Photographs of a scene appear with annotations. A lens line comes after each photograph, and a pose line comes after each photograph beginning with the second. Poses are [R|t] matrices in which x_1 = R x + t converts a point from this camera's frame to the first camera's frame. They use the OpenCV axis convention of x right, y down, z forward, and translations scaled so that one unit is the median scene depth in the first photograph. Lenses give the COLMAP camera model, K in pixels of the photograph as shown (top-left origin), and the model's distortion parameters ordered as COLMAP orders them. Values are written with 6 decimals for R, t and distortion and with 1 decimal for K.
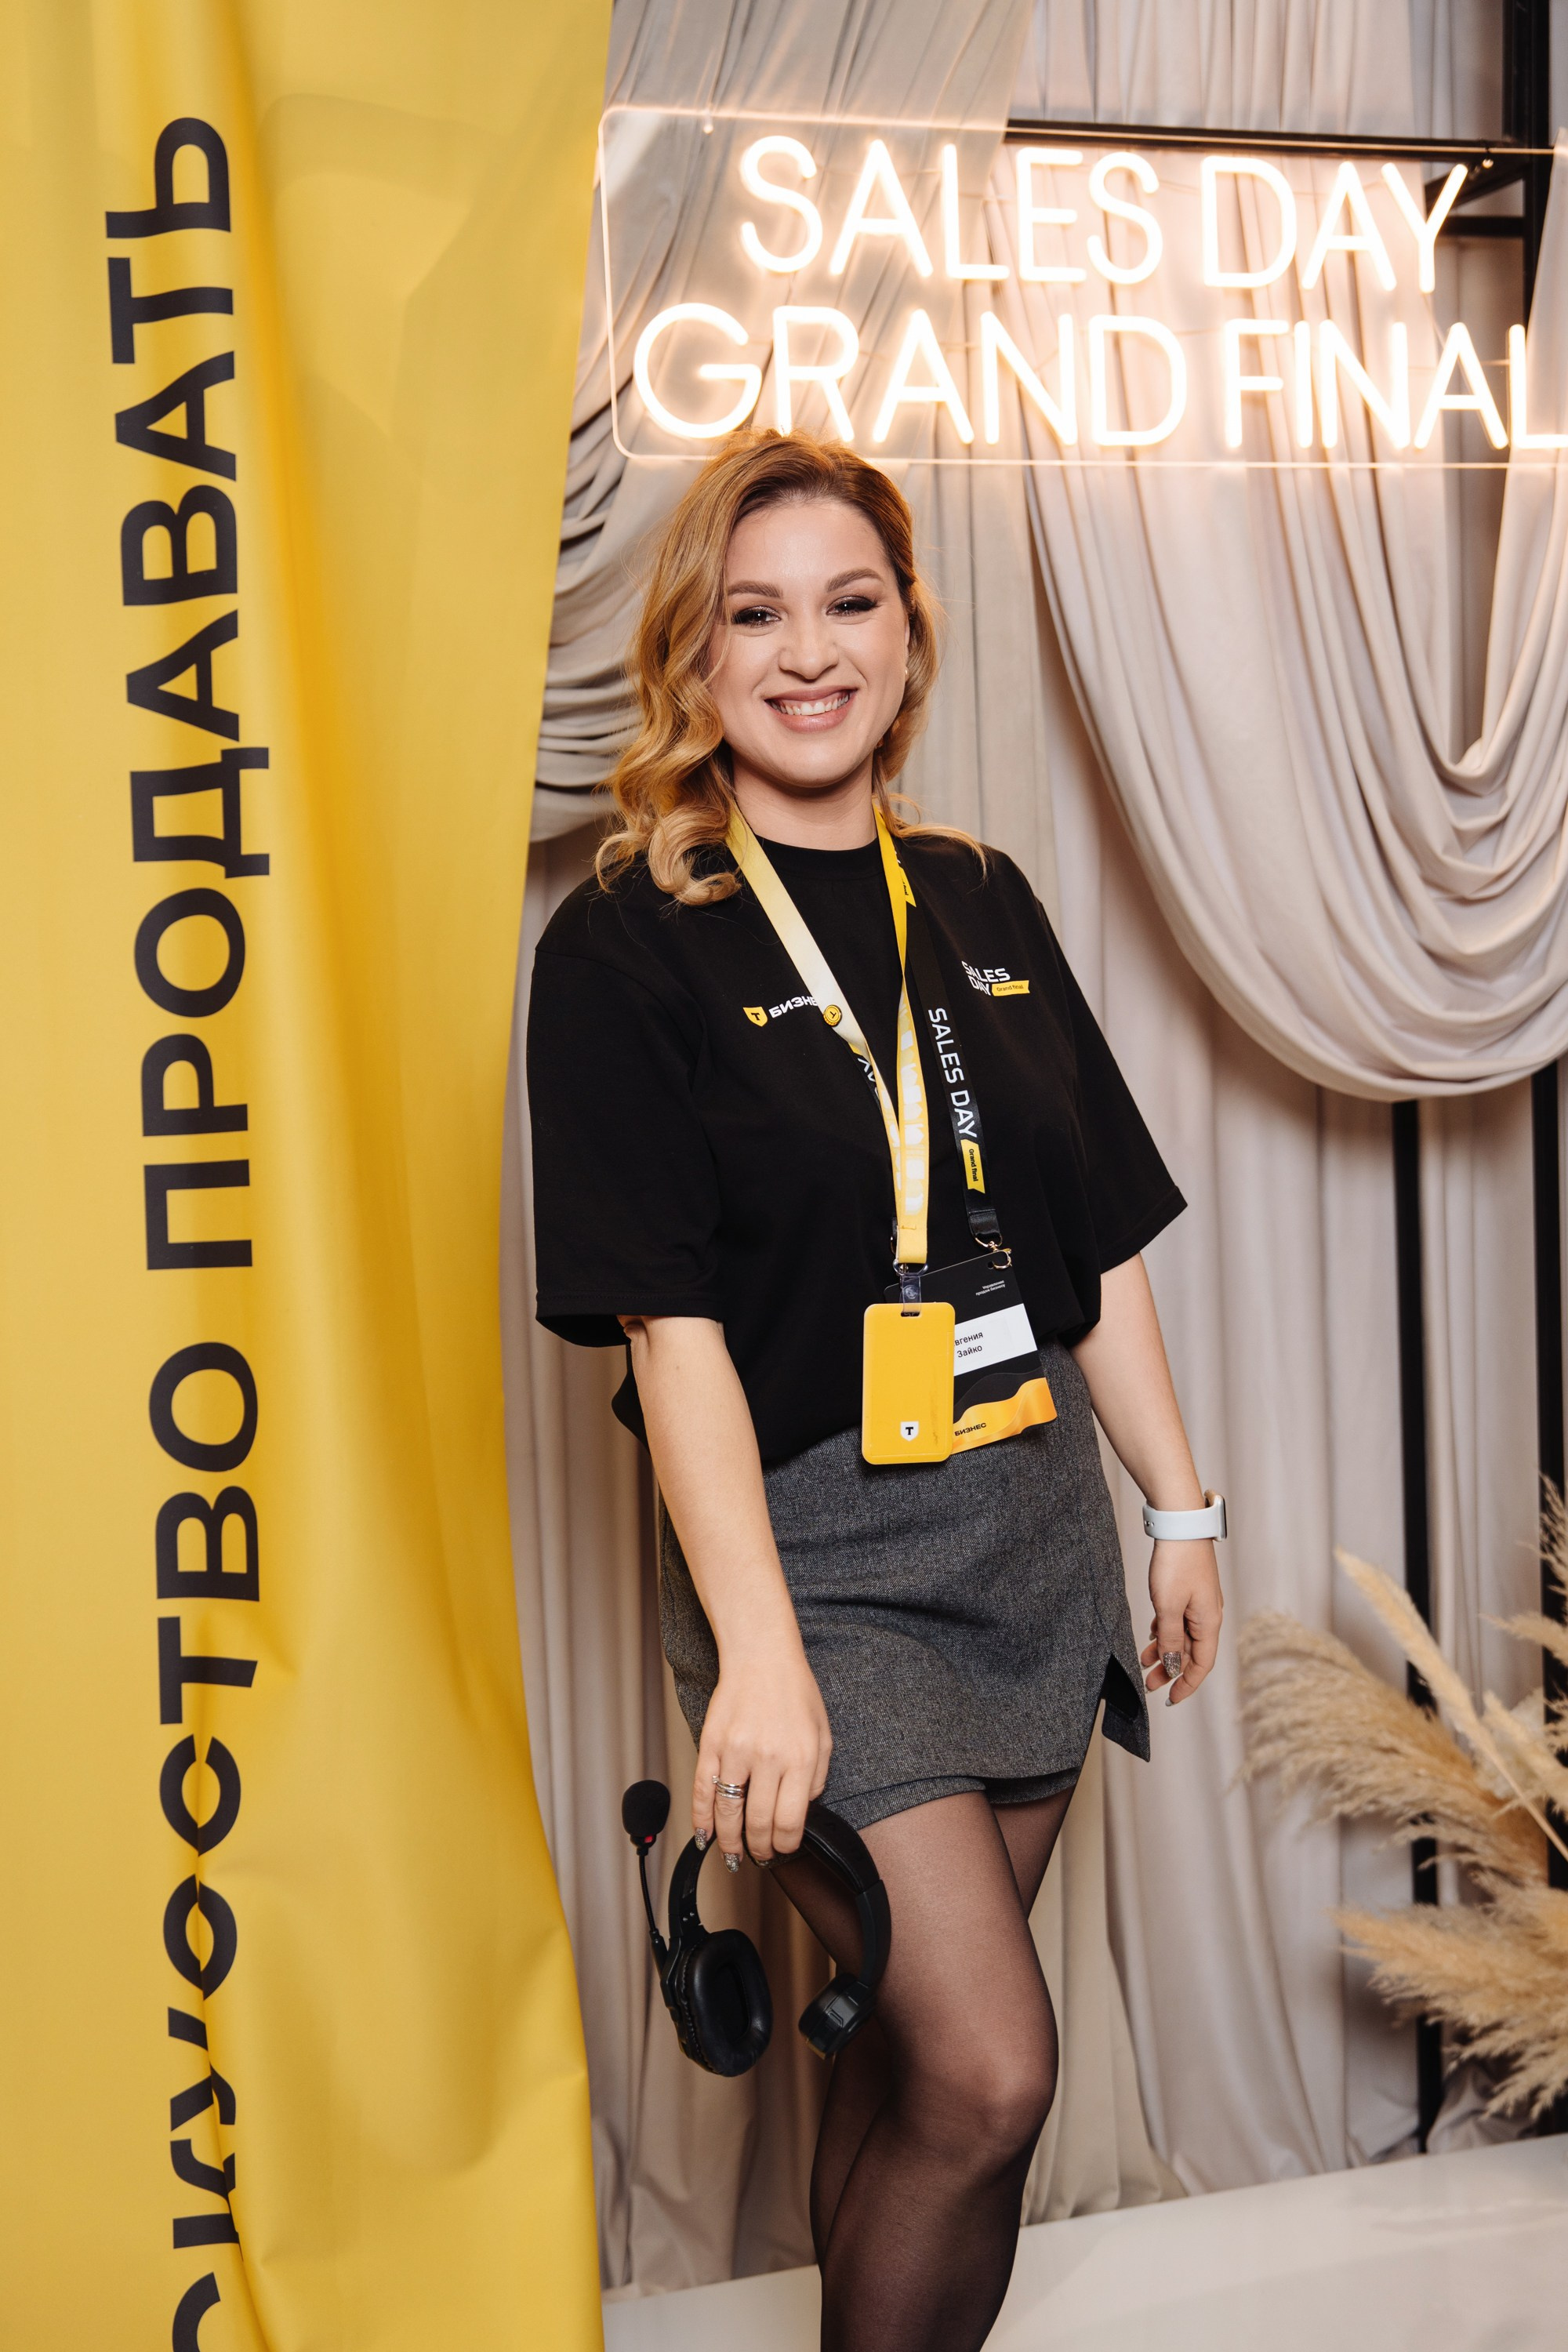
lens RADIAL K [[2861.9, 0, 784.0], [0, 2861.9, 1163.0], [0, 0, 1]] dist [0.099038, 0.000000]
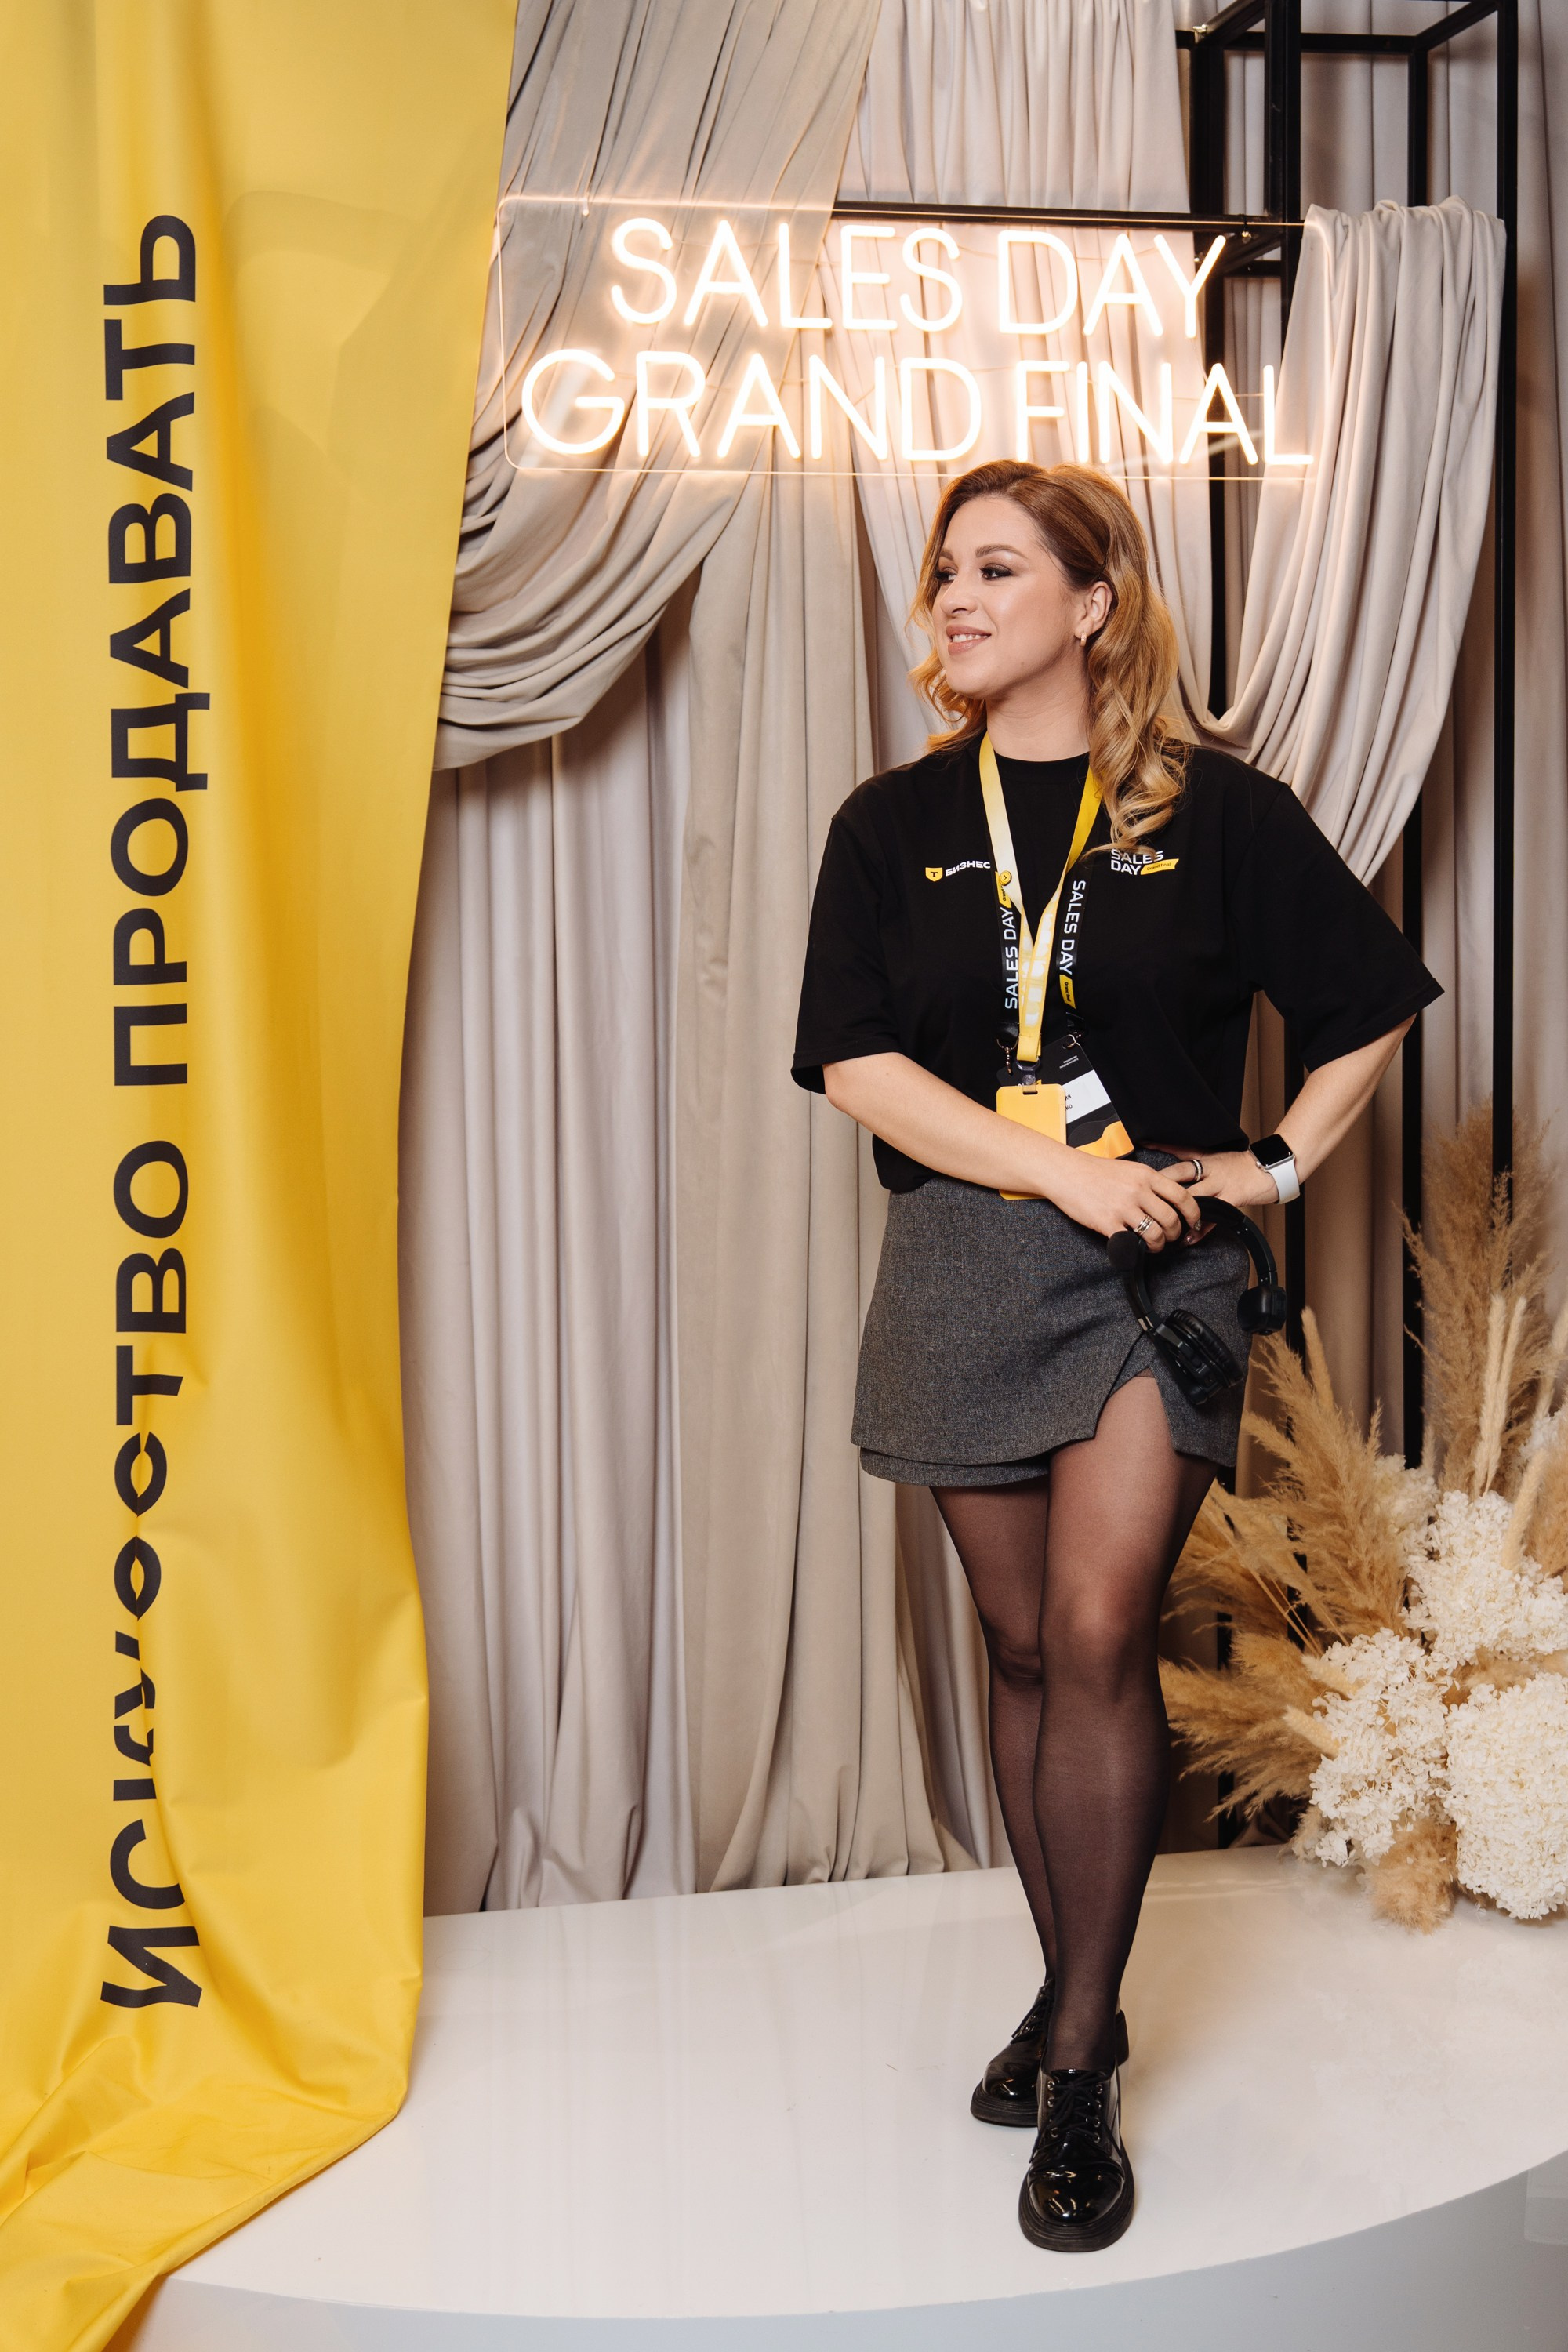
lens RADIAL K [[3202.5, 0, 919.2], [0, 3202.5, 1195.8], [0, 0, 1]] dist [0.082307, 0.000000]
pose [[0.996644, 0.030786, -0.075854, 0.241409], [-0.029109, 0.999309, 0.023124, 0.039241], [0.076514, -0.020839, 0.996851, -0.416968]]
